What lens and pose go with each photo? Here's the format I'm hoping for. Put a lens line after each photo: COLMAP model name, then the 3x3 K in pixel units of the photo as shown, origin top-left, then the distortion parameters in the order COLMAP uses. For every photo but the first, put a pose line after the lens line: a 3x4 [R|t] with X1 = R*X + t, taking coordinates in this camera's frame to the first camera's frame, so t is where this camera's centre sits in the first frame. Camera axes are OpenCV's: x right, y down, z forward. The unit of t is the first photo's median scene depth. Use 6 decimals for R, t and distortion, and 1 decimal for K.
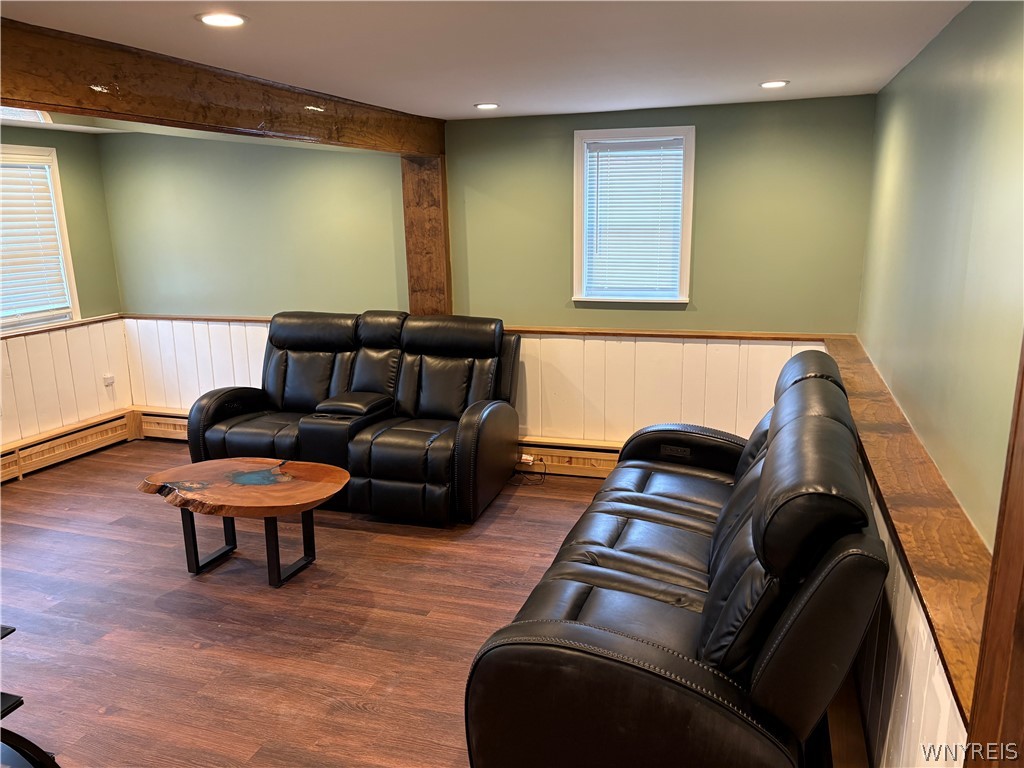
lens RADIAL K [[780.0, 0, 506.3], [0, 780.0, 386.5], [0, 0, 1]] dist [0.054213, -0.039780]
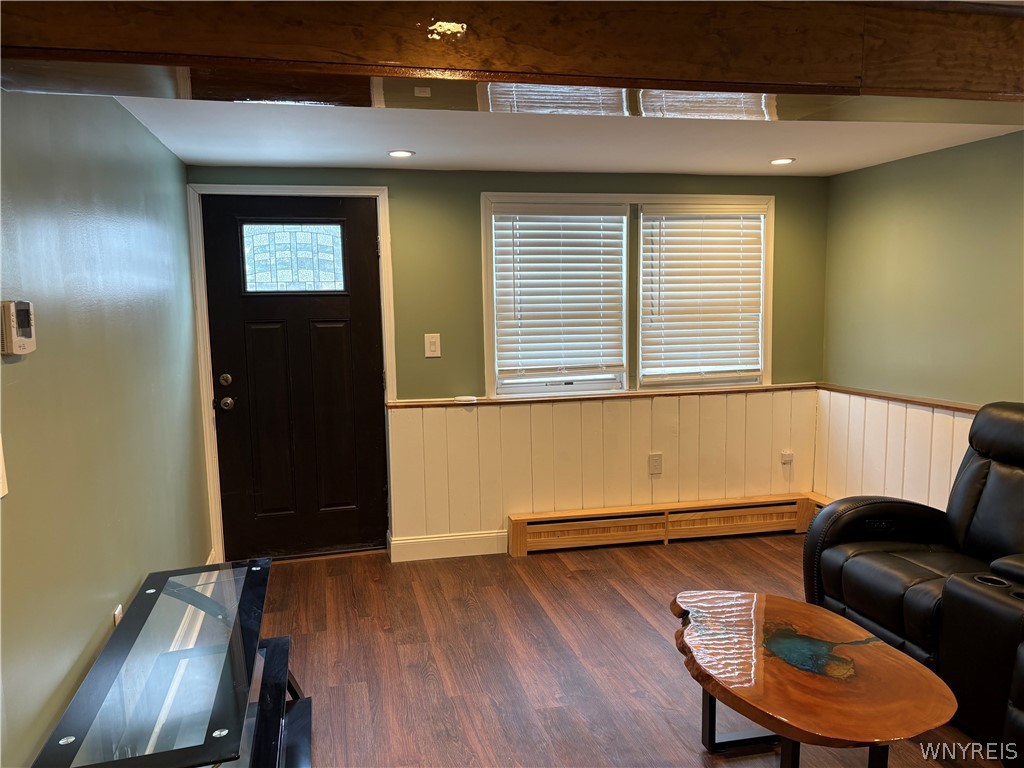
lens RADIAL K [[771.1, 0, 507.7], [0, 771.1, 392.3], [0, 0, 1]] dist [0.048245, -0.047279]
pose [[0.531765, 0.108481, -0.839915, 0.039881], [-0.181882, 0.983249, 0.011840, -0.035679], [0.827130, 0.146469, 0.542588, 0.305191]]
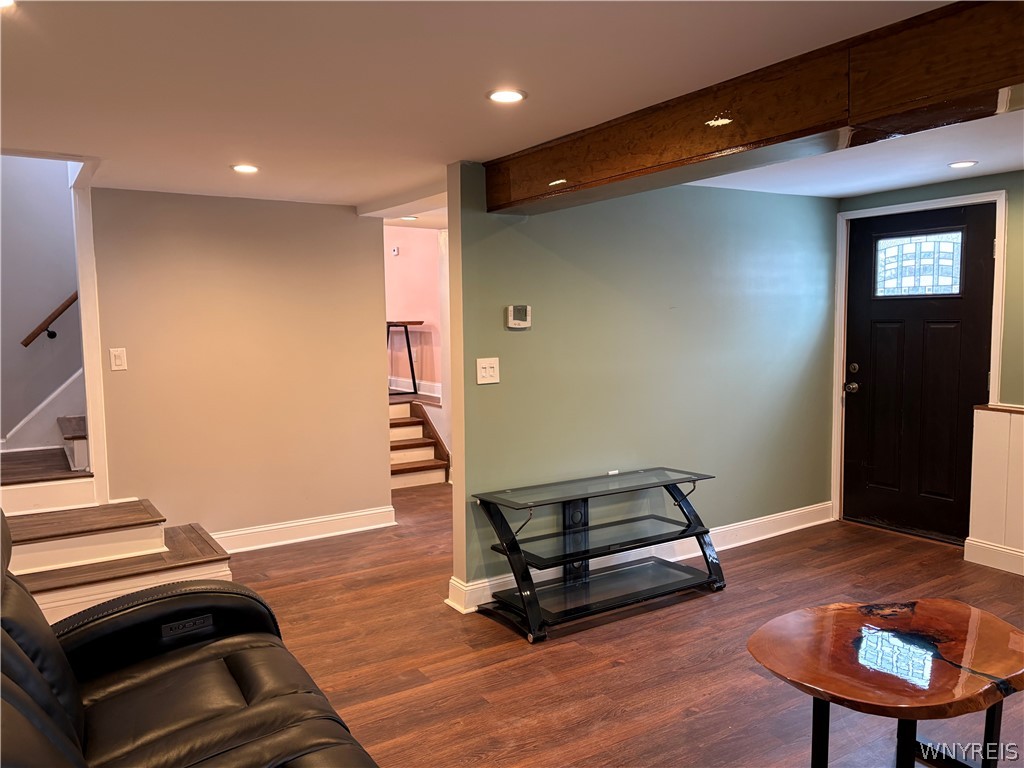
lens RADIAL K [[771.8, 0, 510.6], [0, 771.8, 385.9], [0, 0, 1]] dist [0.051117, -0.051686]
pose [[-0.629213, 0.091001, -0.771887, 0.248509], [-0.156106, 0.958088, 0.240205, -0.132908], [0.761395, 0.271636, -0.588635, 0.750860]]
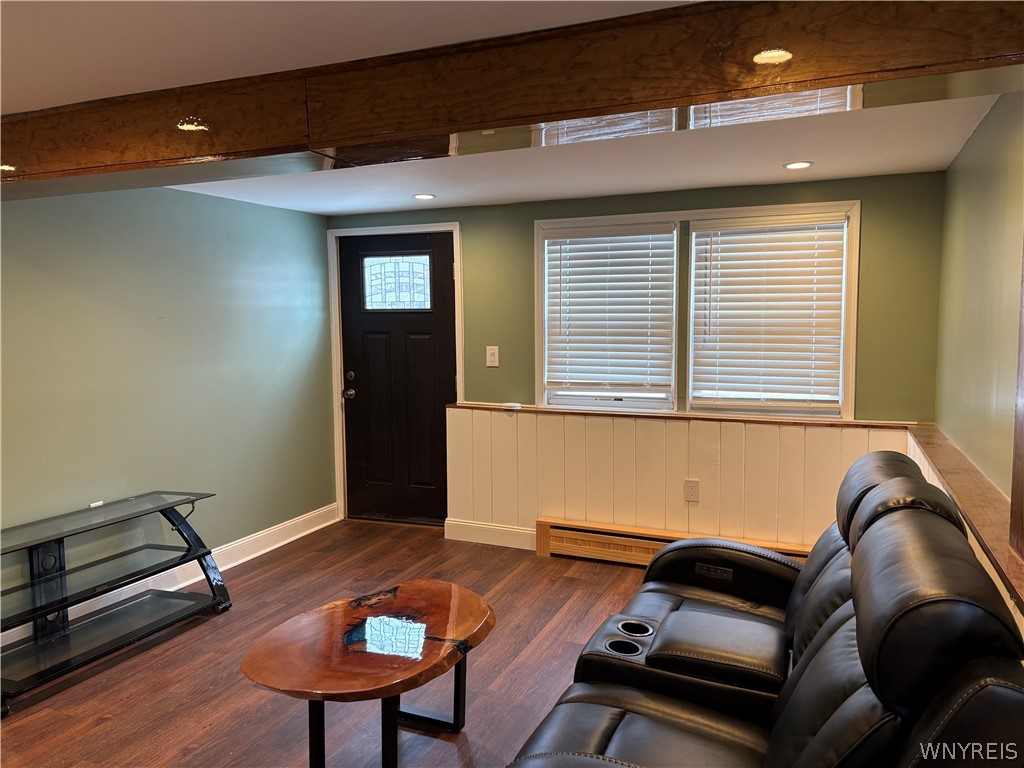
lens RADIAL K [[771.8, 0, 510.6], [0, 771.8, 385.9], [0, 0, 1]] dist [0.051117, -0.051686]
pose [[-0.079096, 0.099704, -0.991868, 0.238964], [-0.217810, 0.969217, 0.114796, -0.140538], [0.972781, 0.225119, -0.054945, 0.768580]]
